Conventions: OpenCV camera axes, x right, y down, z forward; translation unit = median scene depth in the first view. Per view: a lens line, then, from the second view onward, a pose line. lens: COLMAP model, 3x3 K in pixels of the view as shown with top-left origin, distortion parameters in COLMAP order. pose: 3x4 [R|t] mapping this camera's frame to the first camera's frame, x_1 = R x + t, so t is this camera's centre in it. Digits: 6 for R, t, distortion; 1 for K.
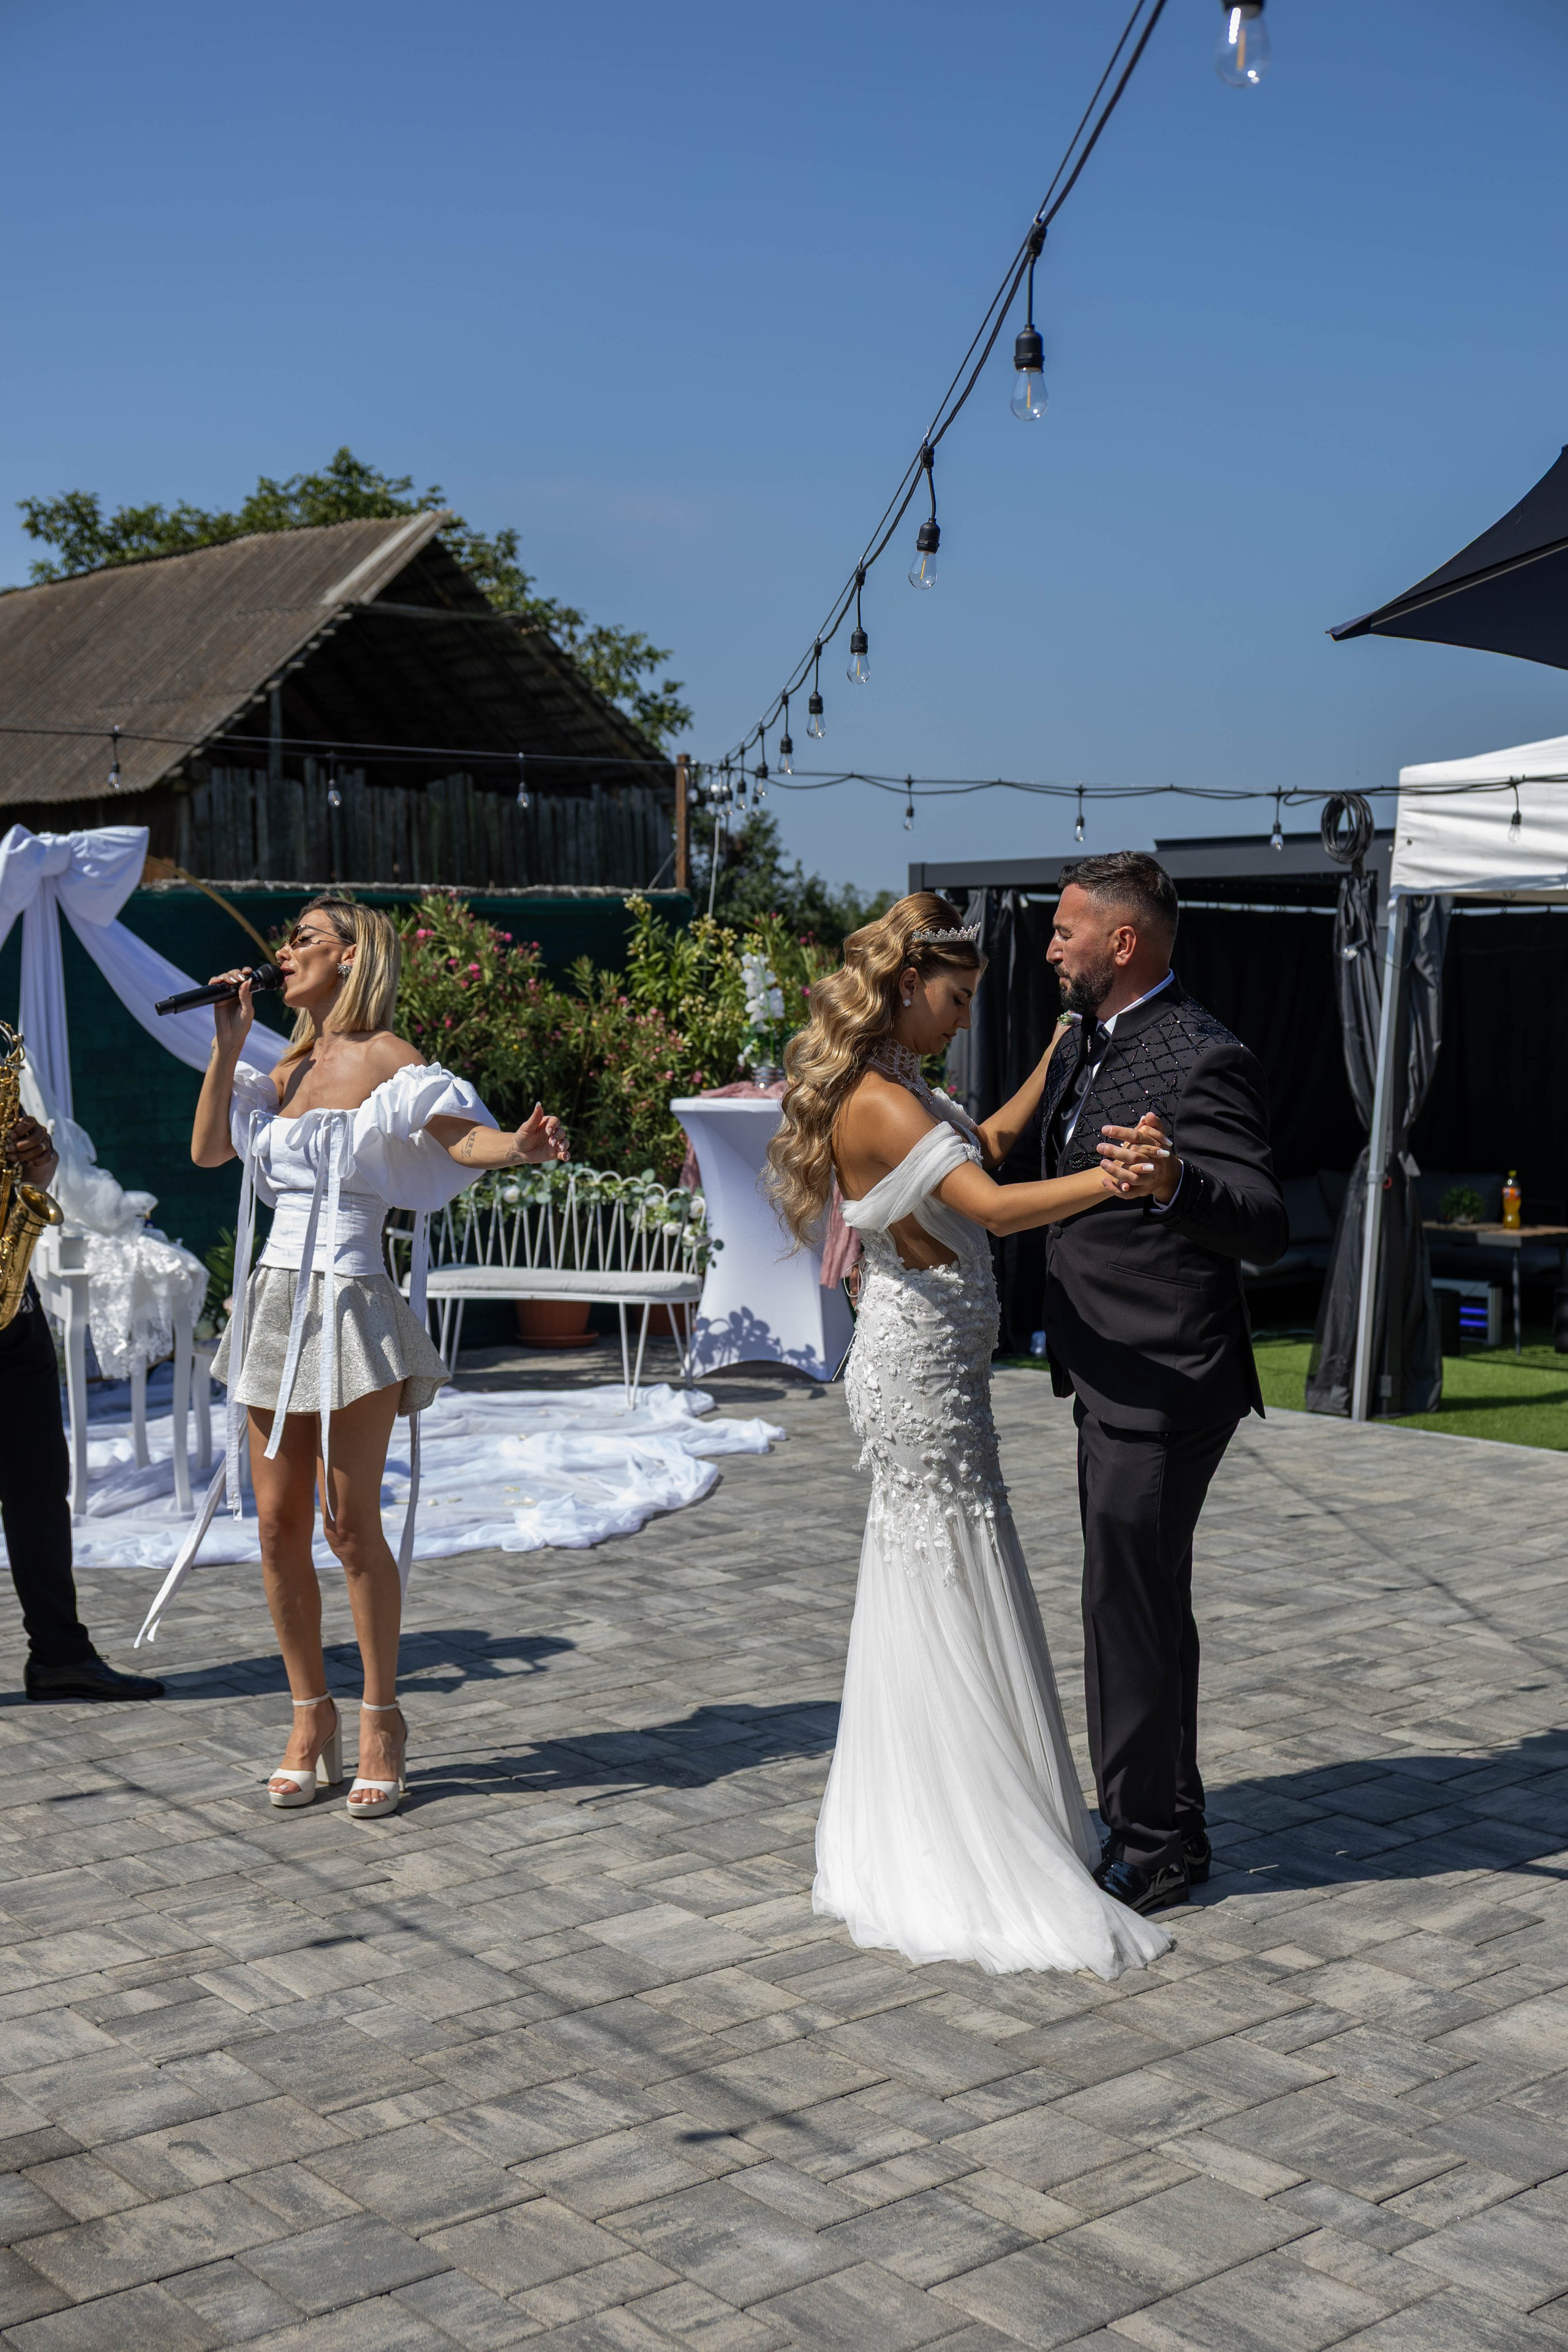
lens RADIAL K [[2764.8, 0, 770.8], [0, 2764.8, 1171.3], [0, 0, 1]] dist [0.016231, 0.000000]
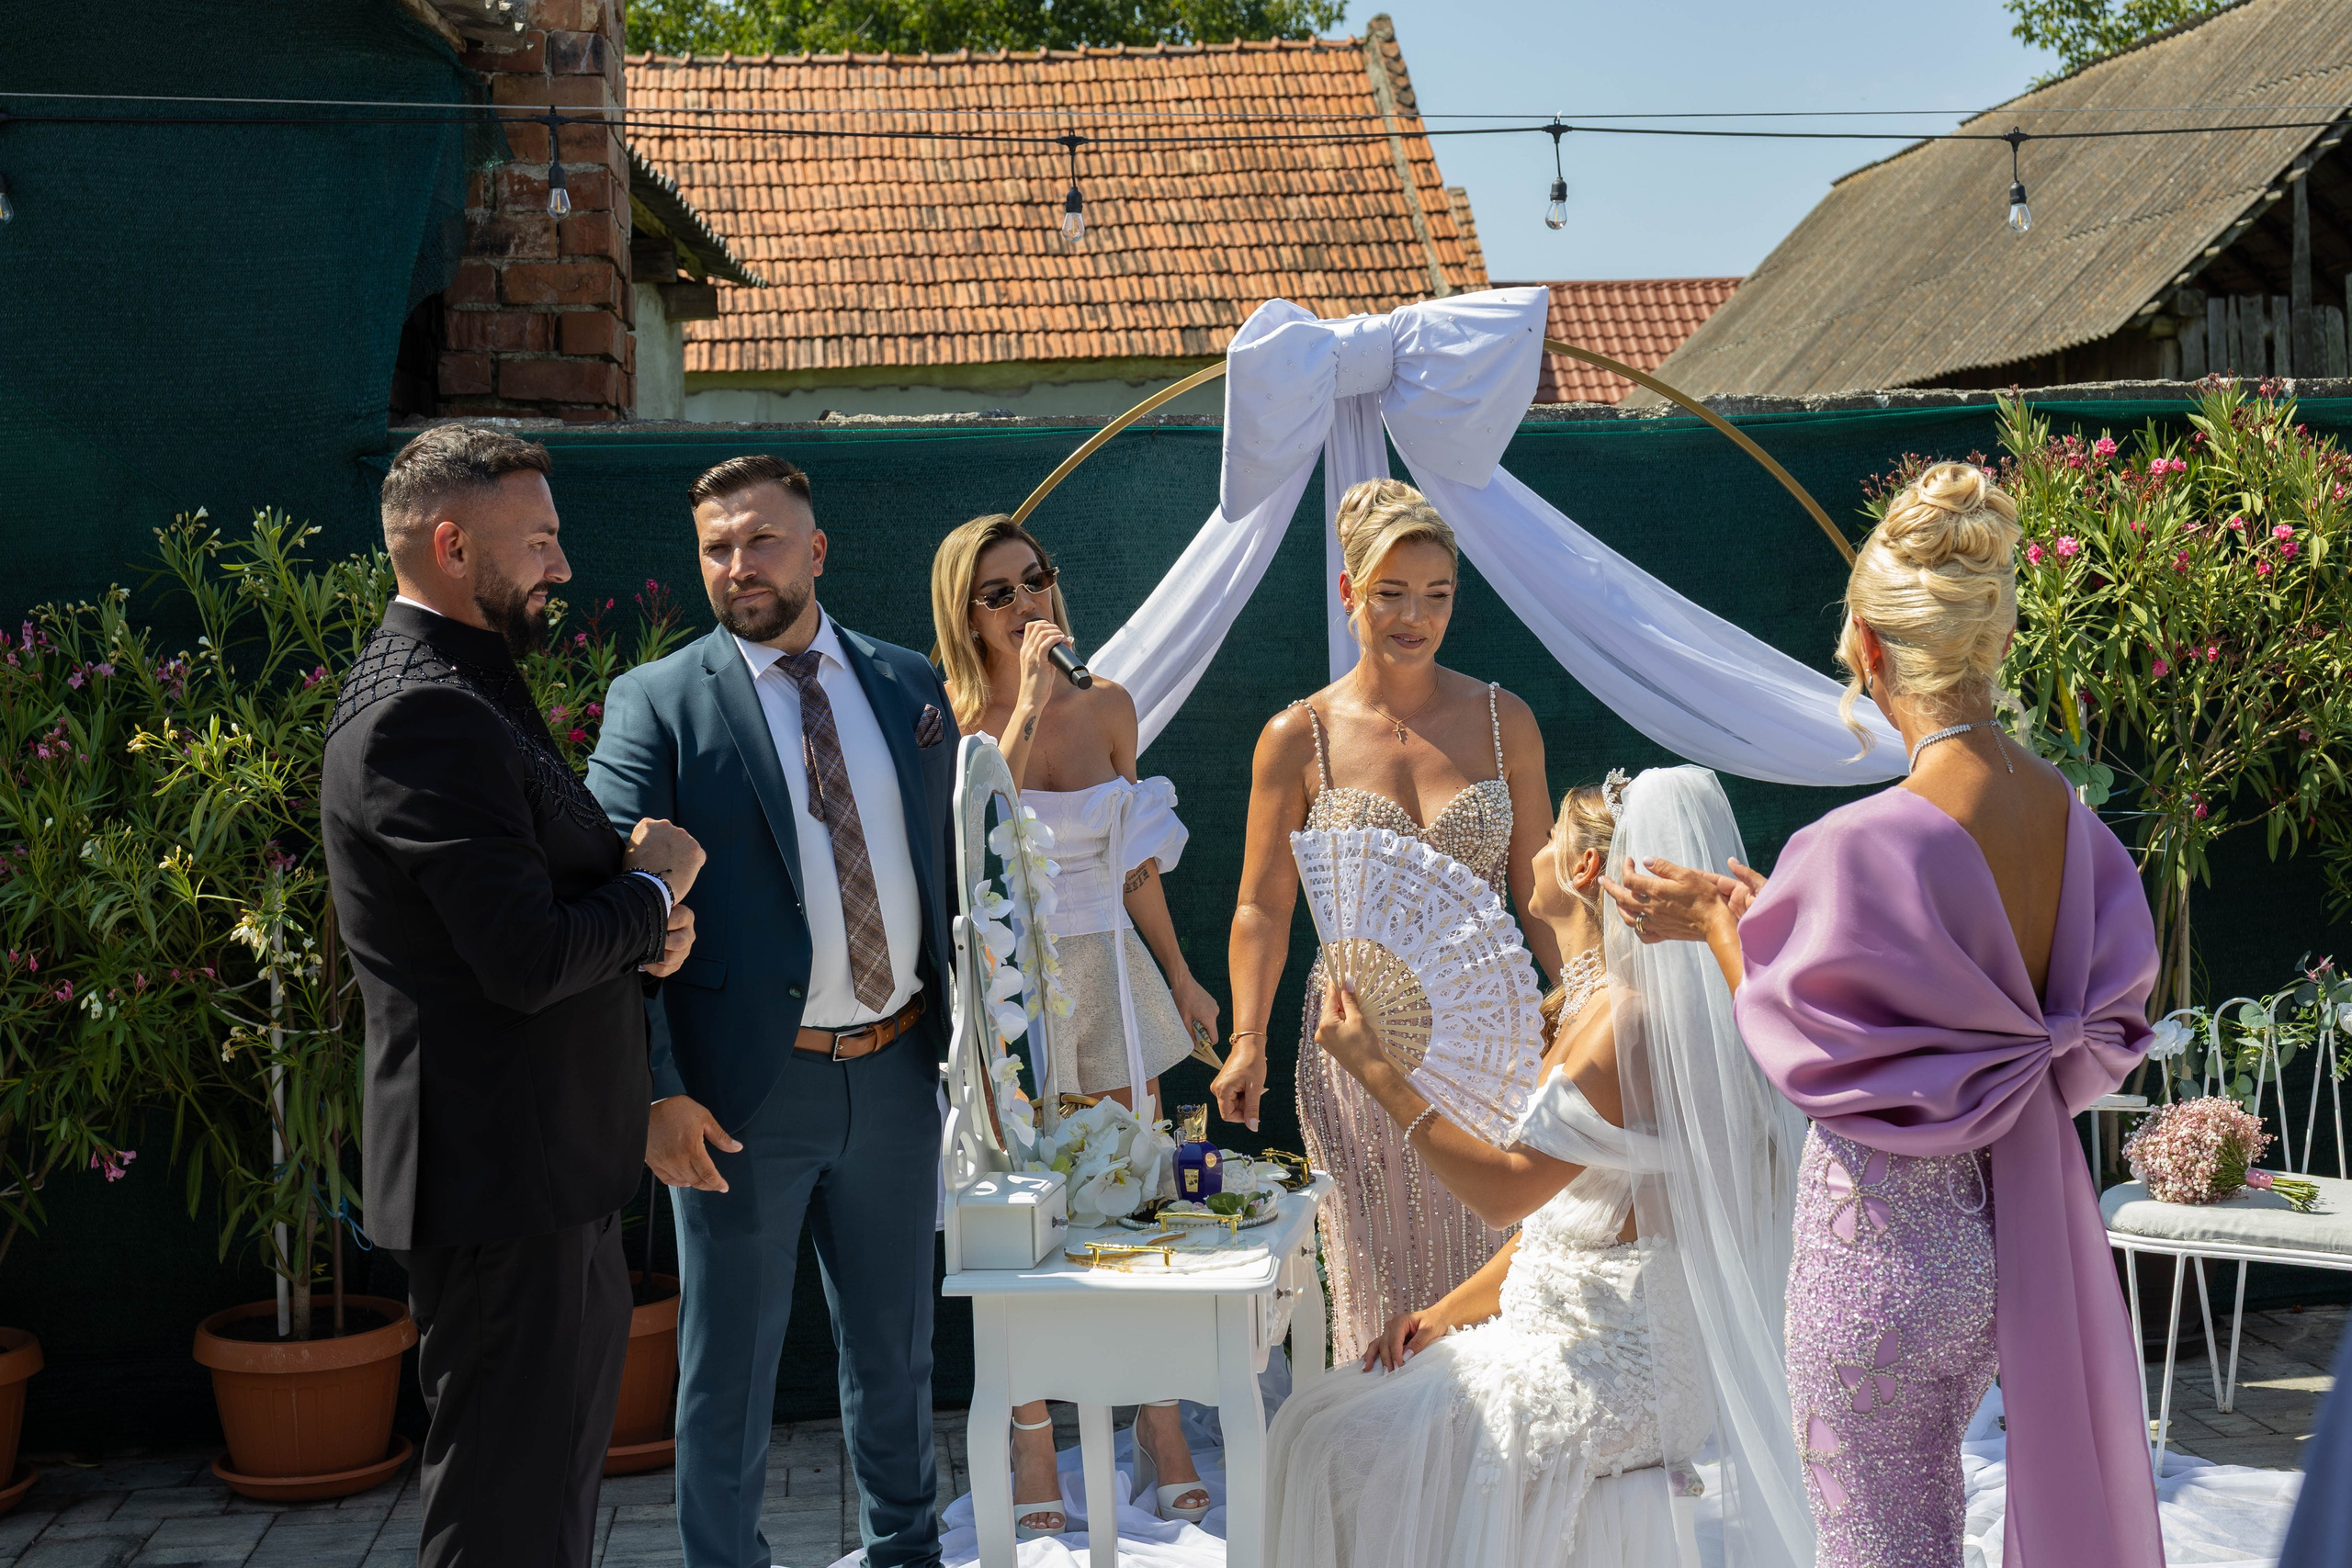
lens RADIAL K [[3164.7, 0, 1199.7], [0, 3164.7, 659.7], [0, 0, 1]] dist [0.068492, 0.000000]
pose [[0.850222, -0.031739, -0.525467, 0.004888], [0.004044, 0.998545, -0.053771, -0.005713], [0.526409, 0.043592, 0.849113, 0.106956]]
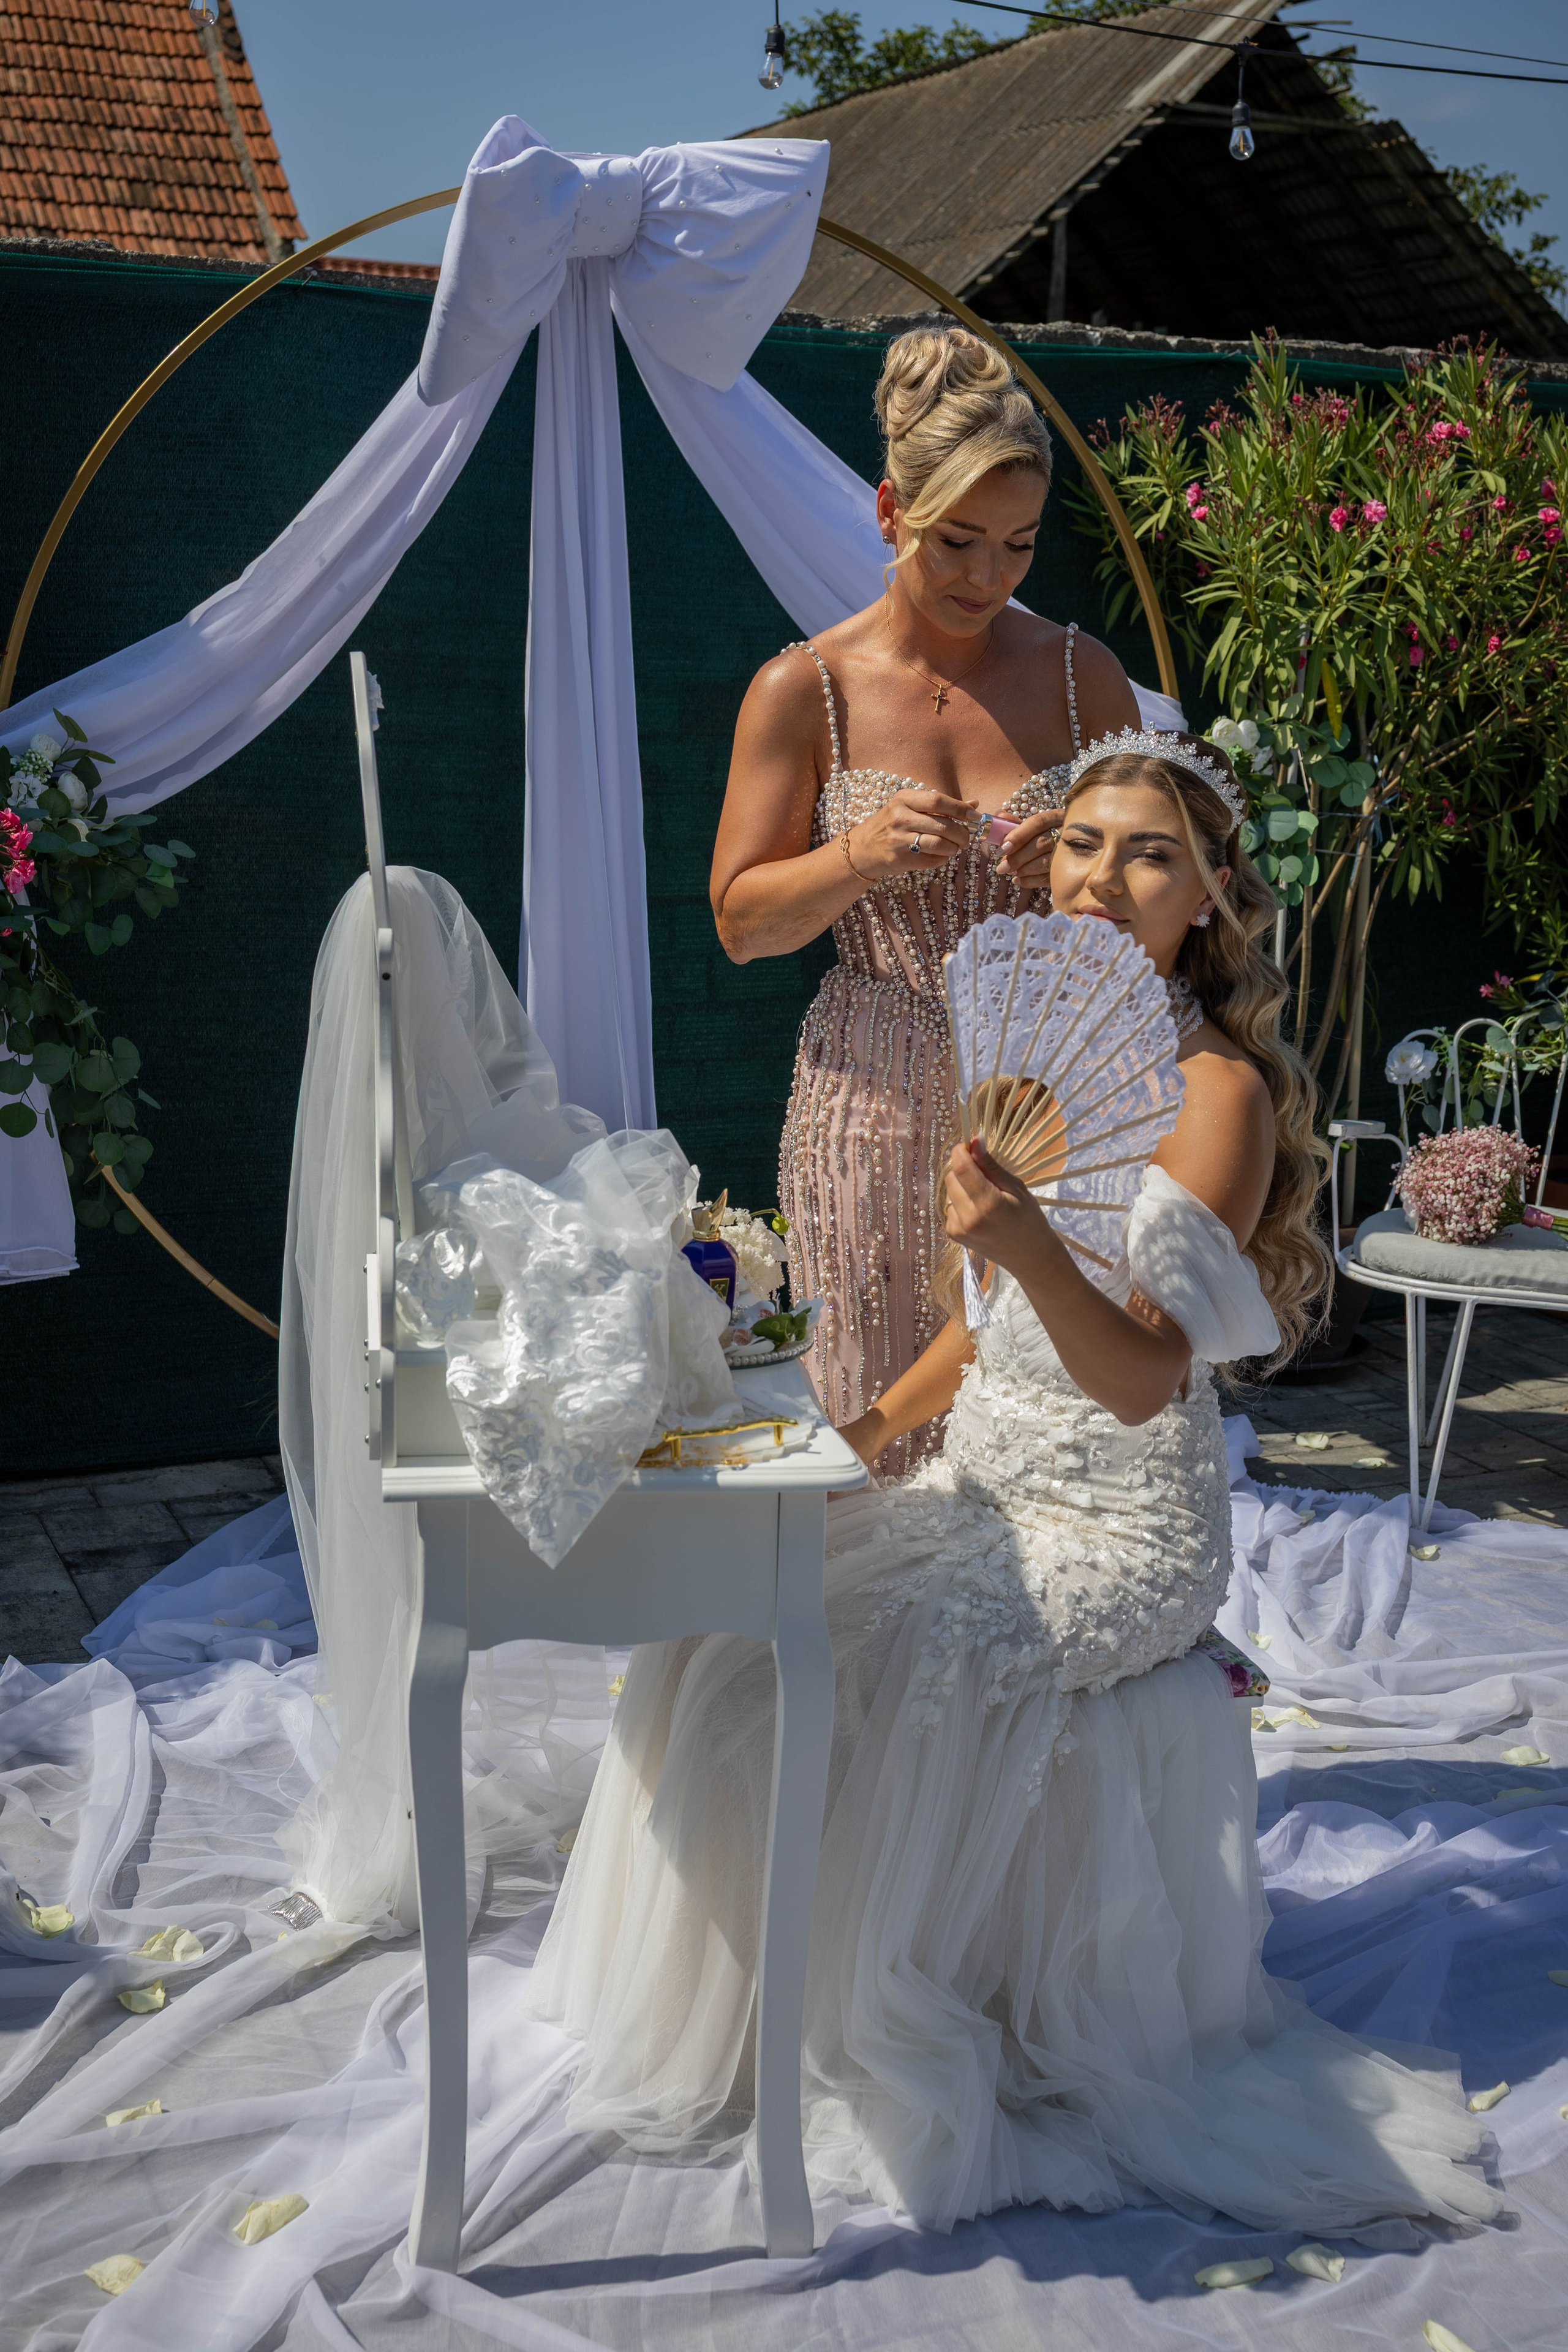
lens RADIAL K [[2764.8, 0, 772.4], [0, 2764.8, 1161.9], [0, 0, 1]] dist [0.016231, 0.000000]
pose [[0.964601, 0.073861, -0.253158, -0.026258], [-0.041601, 0.990575, 0.130498, -0.006050], [0.260411, -0.115347, 0.958583, 0.130389]]
